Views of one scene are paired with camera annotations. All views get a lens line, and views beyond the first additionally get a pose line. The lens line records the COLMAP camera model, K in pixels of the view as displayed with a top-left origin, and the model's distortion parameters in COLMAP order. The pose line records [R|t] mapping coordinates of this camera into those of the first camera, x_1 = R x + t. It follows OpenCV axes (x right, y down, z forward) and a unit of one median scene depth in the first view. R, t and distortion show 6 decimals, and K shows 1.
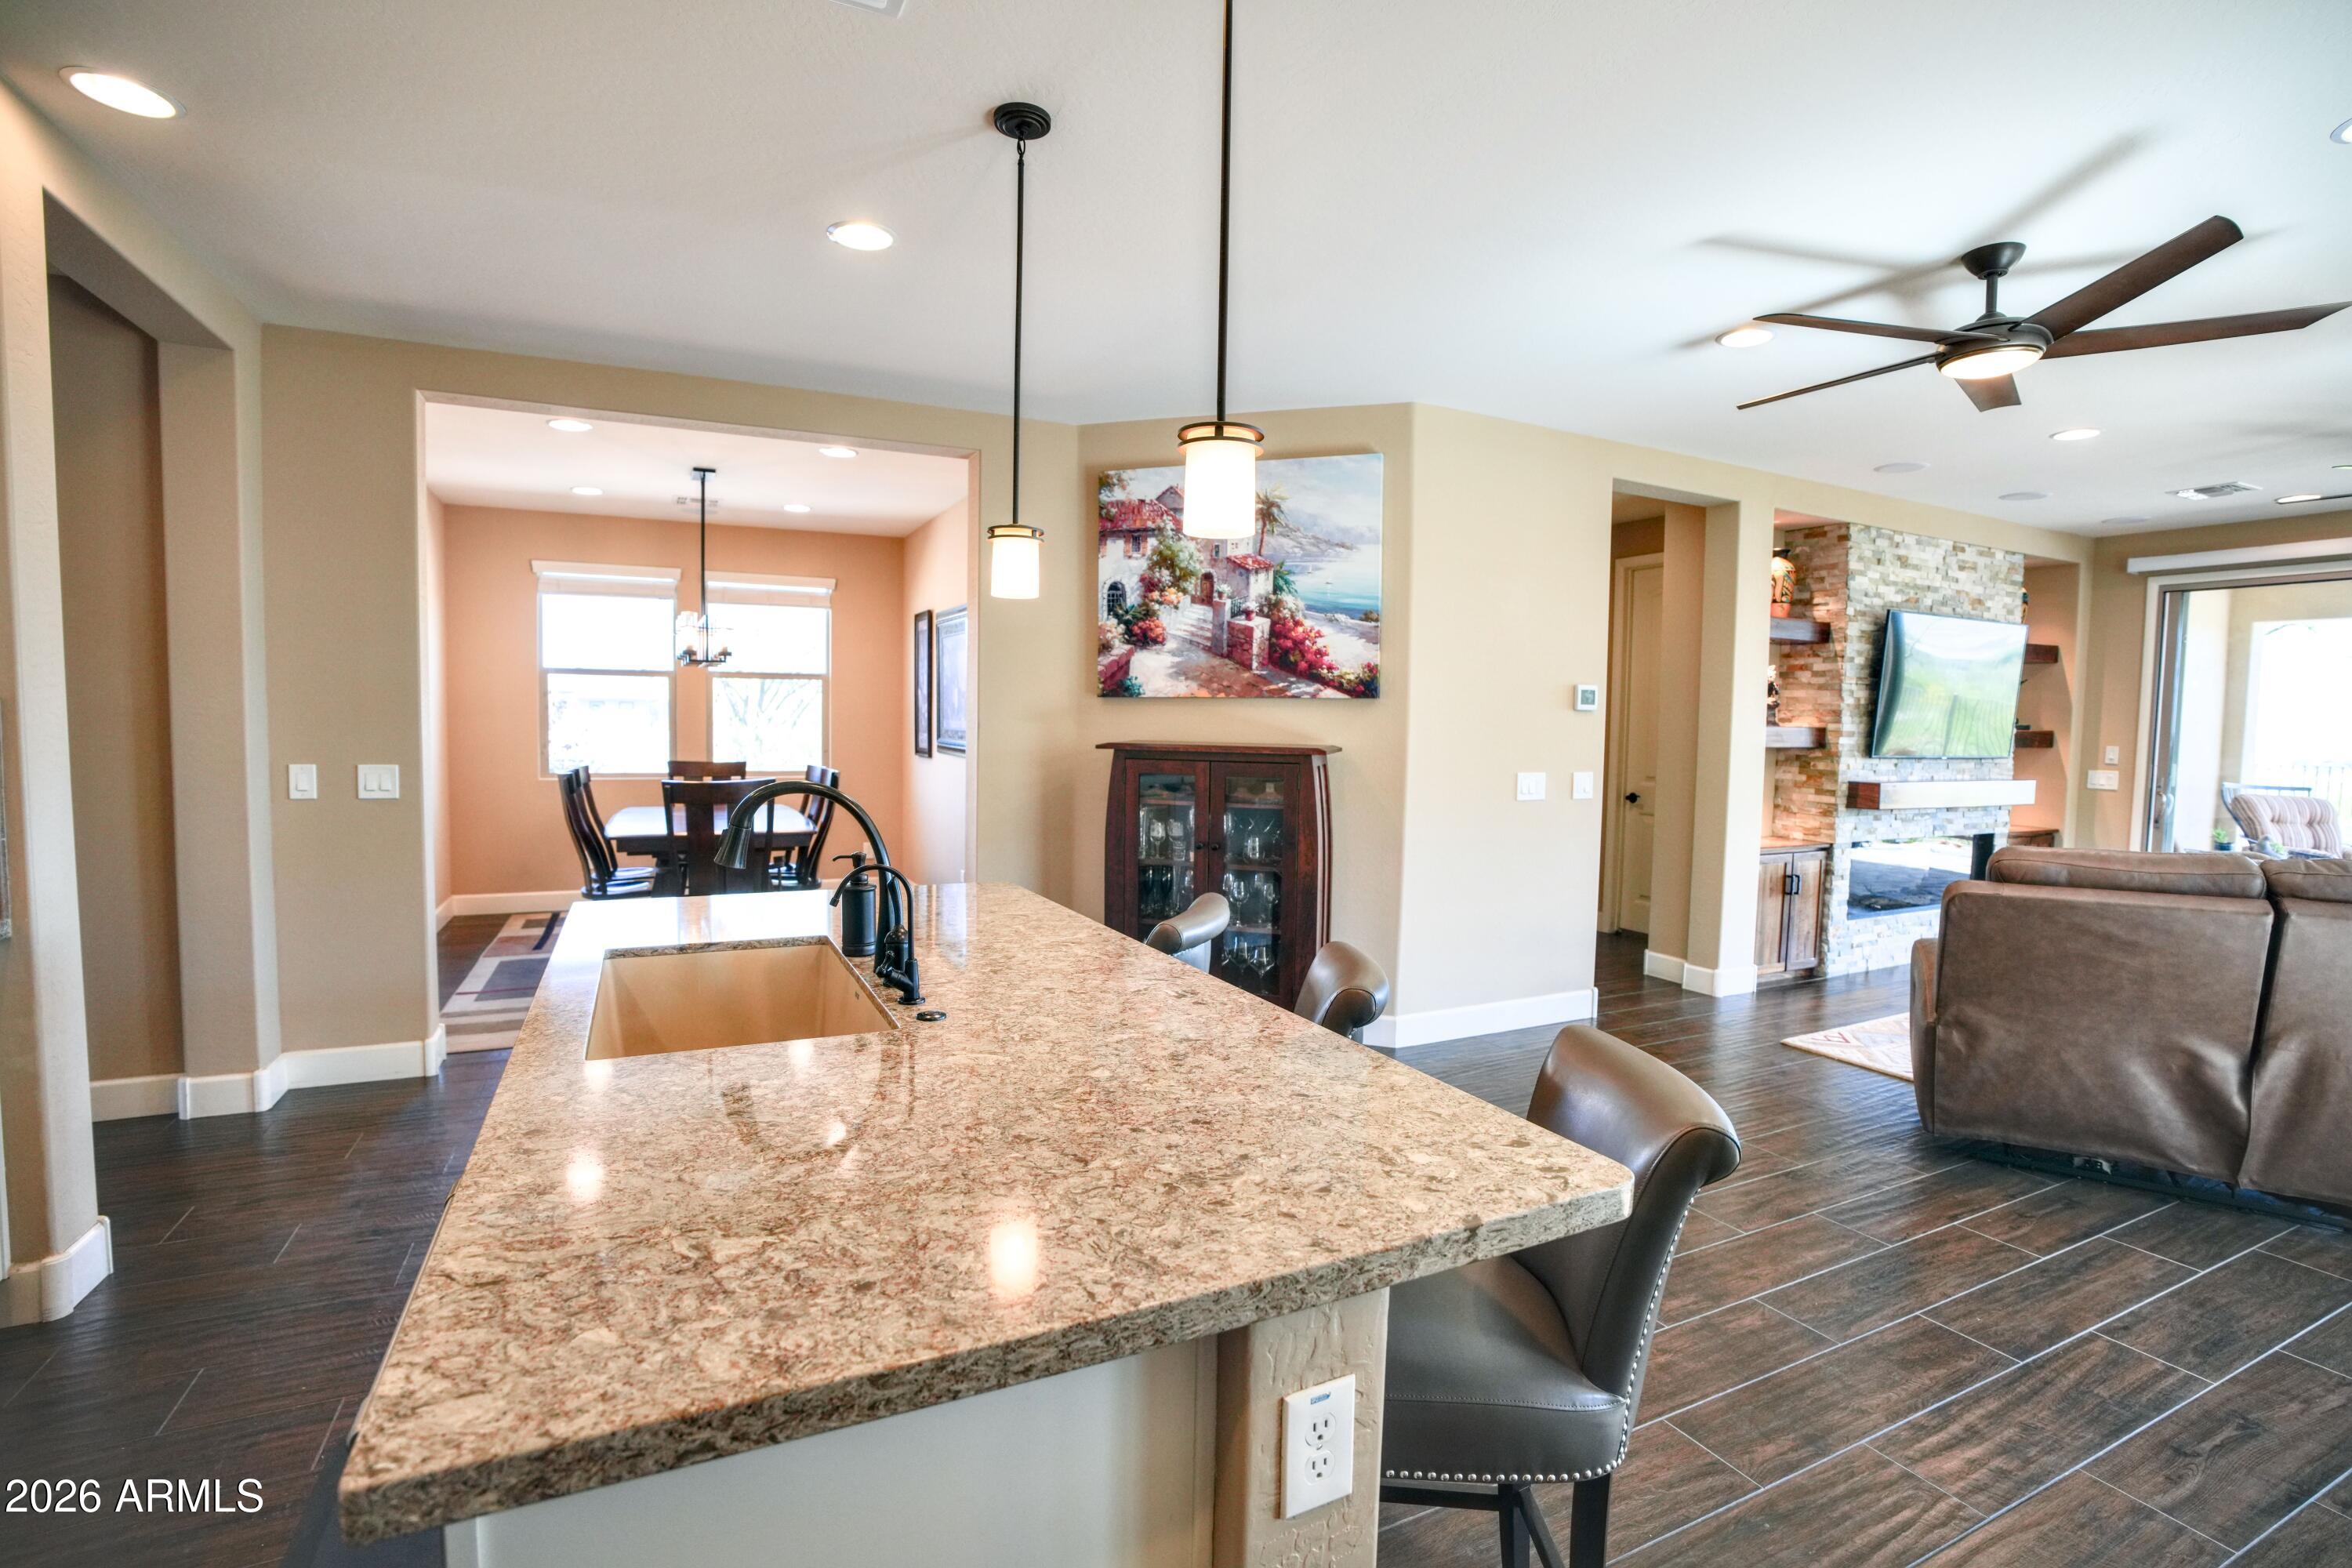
lens RADIAL K [[1057.9, 0, 1183.7], [0, 1057.9, 801.7], [0, 0, 1]] dist [-0.071911, 0.027219]
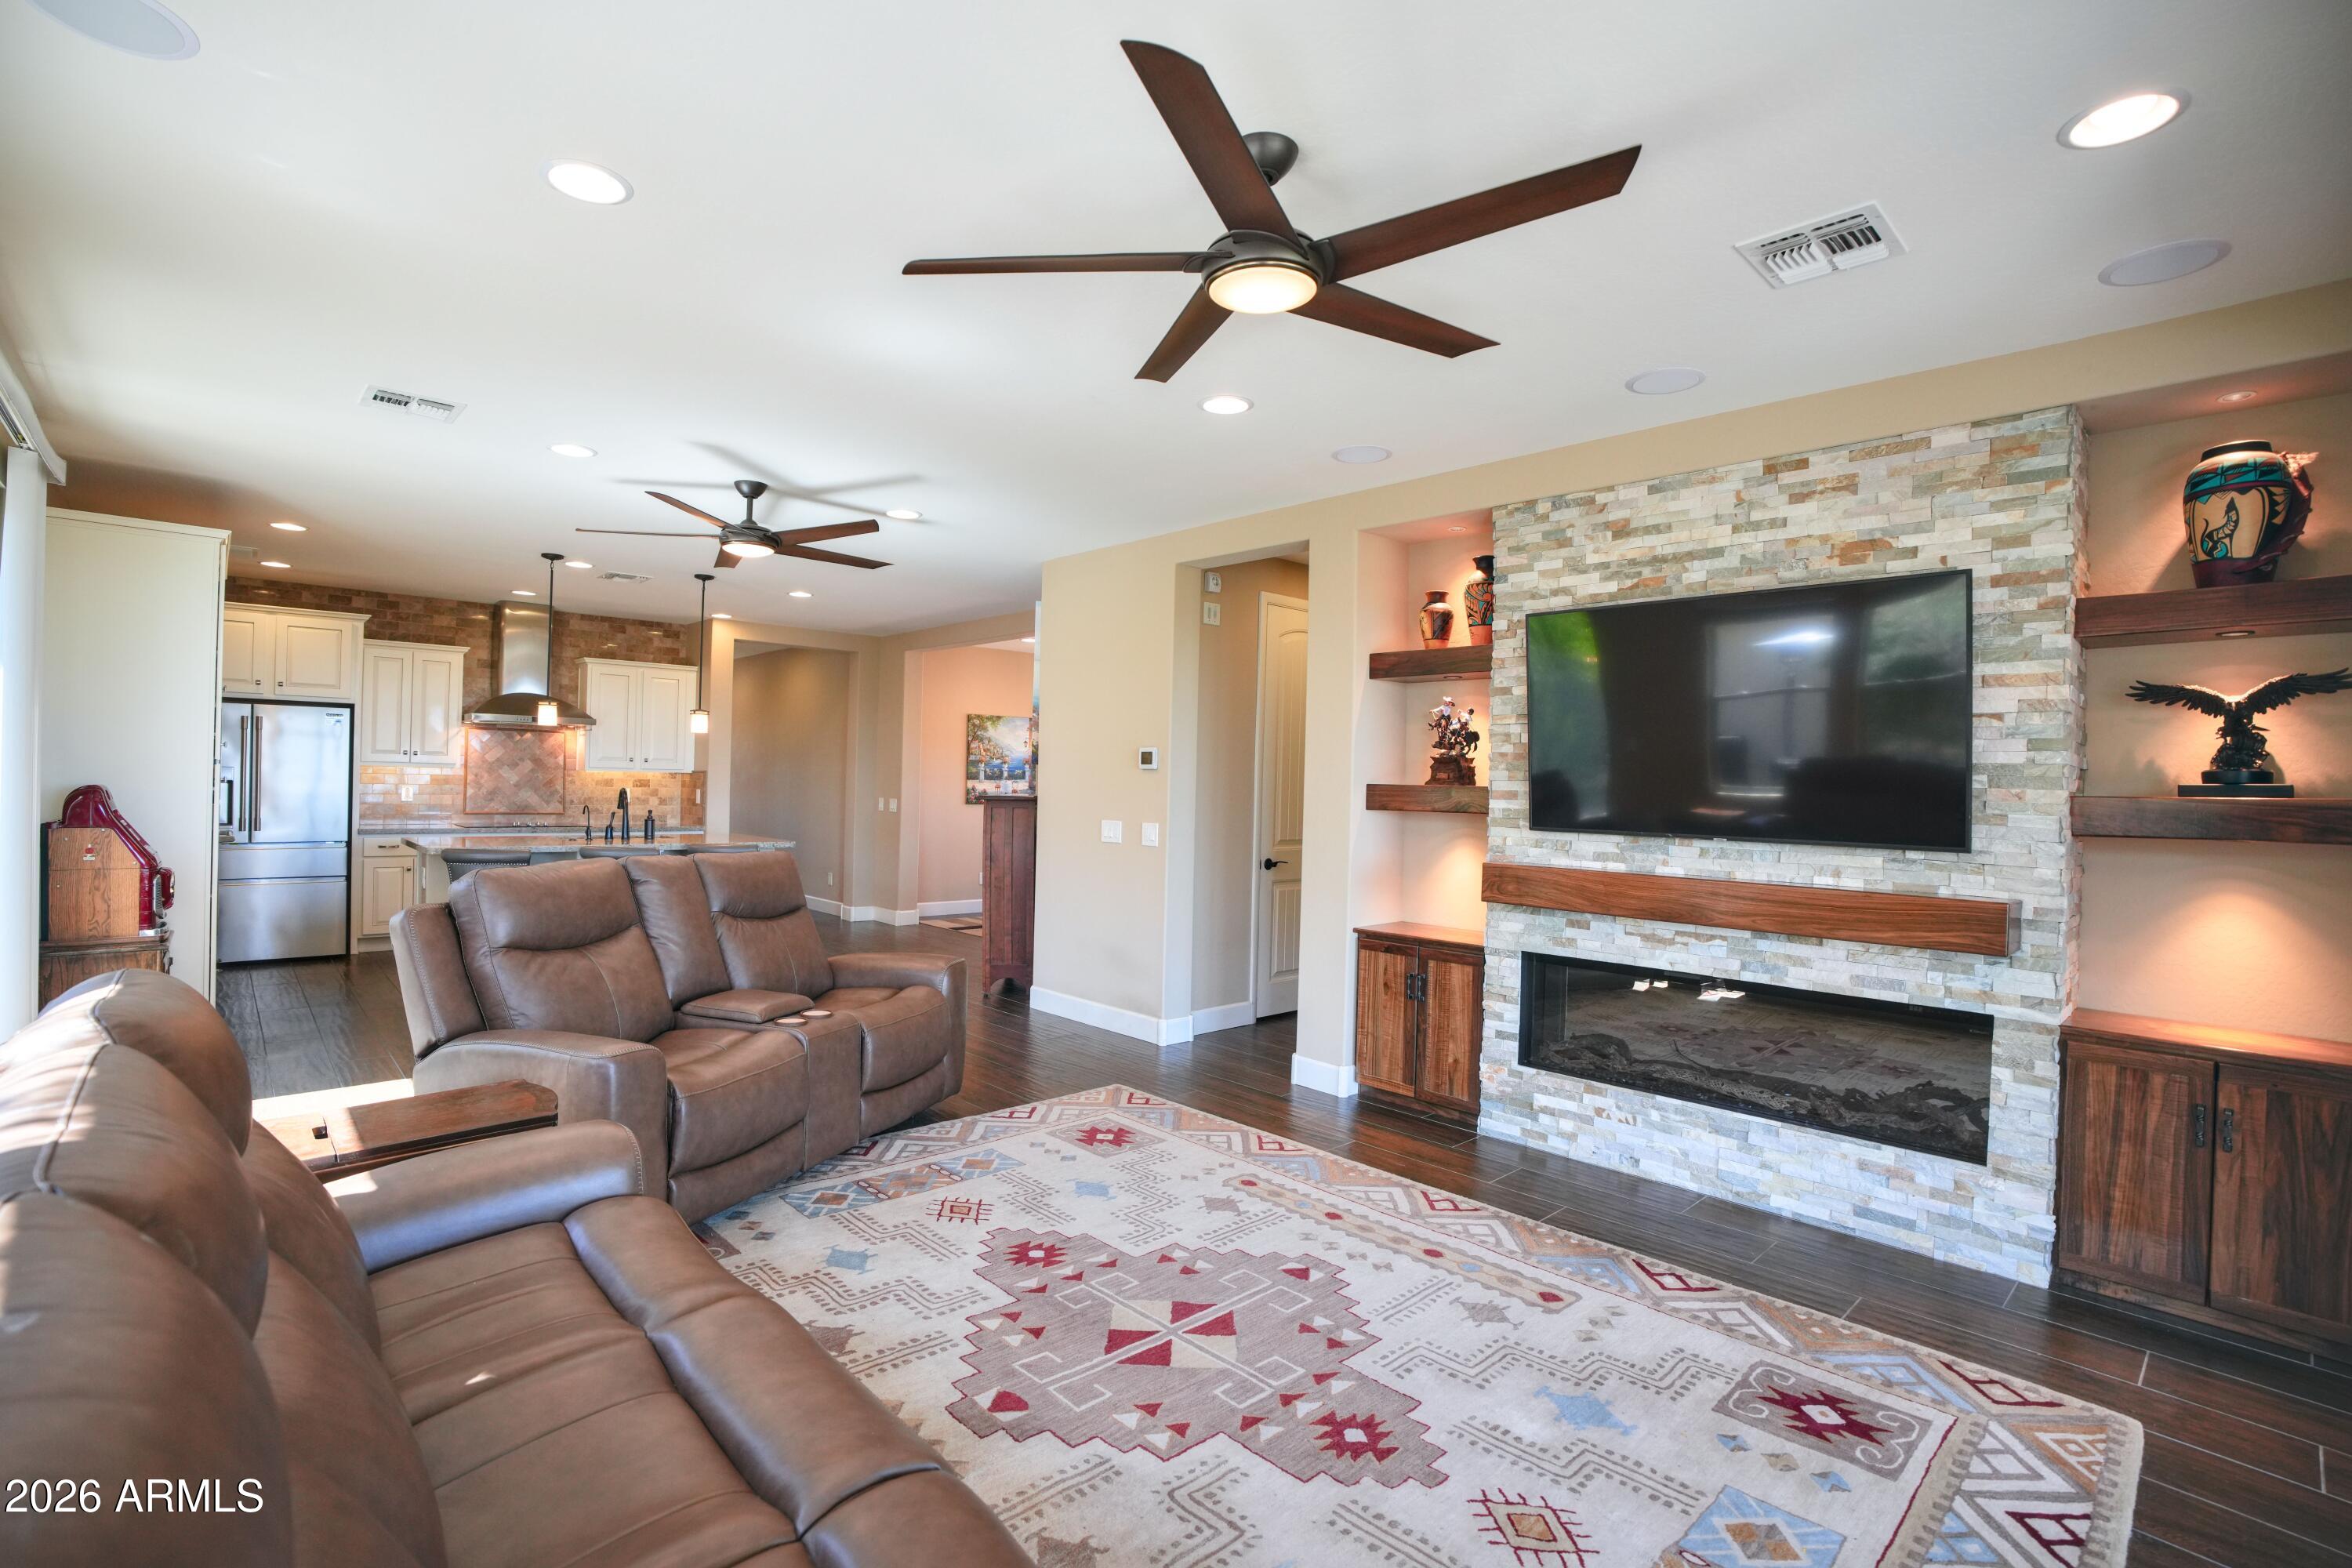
lens RADIAL K [[1092.9, 0, 1176.0], [0, 1092.9, 784.0], [0, 0, 1]] dist [-0.063056, 0.025016]
pose [[0.296063, -0.007447, -0.955139, 1.659730], [-0.093657, 0.994925, -0.036788, -0.031783], [0.950566, 0.100347, 0.293863, 0.725299]]
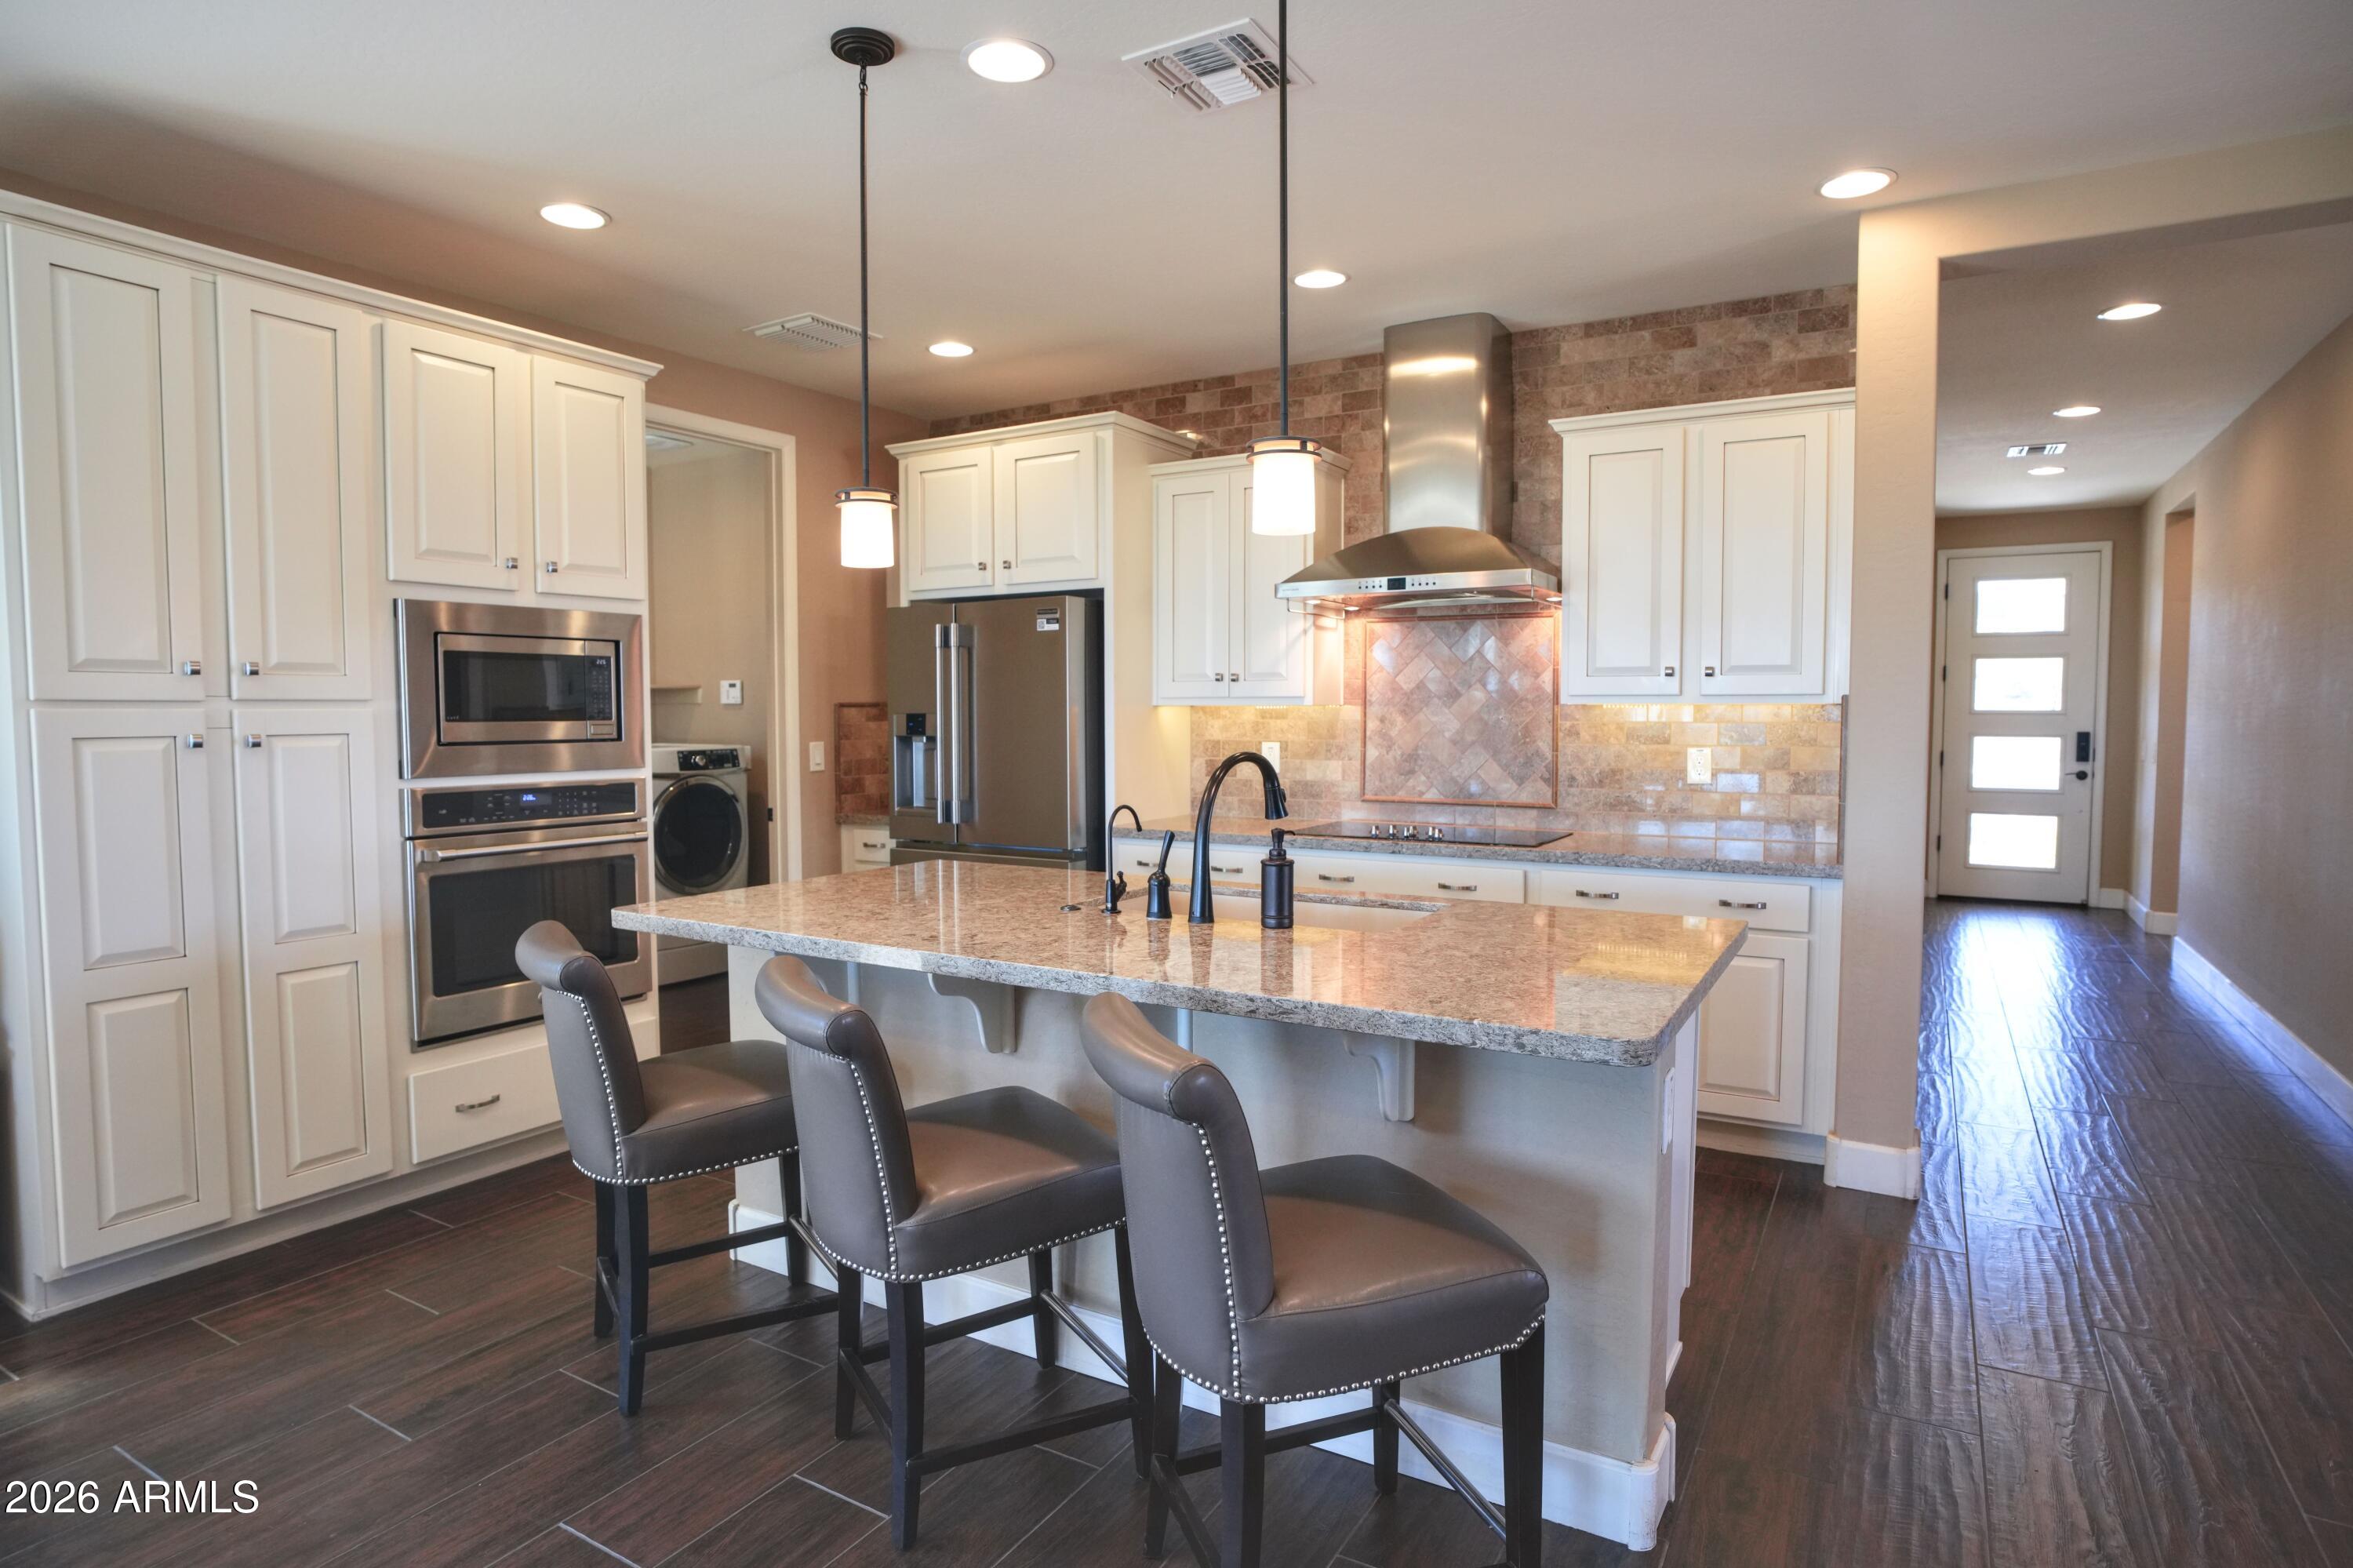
lens RADIAL K [[1278.1, 0, 1183.9], [0, 1278.1, 786.4], [0, 0, 1]] dist [-0.033899, 0.000604]
pose [[-0.835083, 0.019612, -0.549774, 0.211974], [-0.053378, 0.991760, 0.116458, -0.061790], [0.547528, 0.126598, -0.827155, 0.906443]]
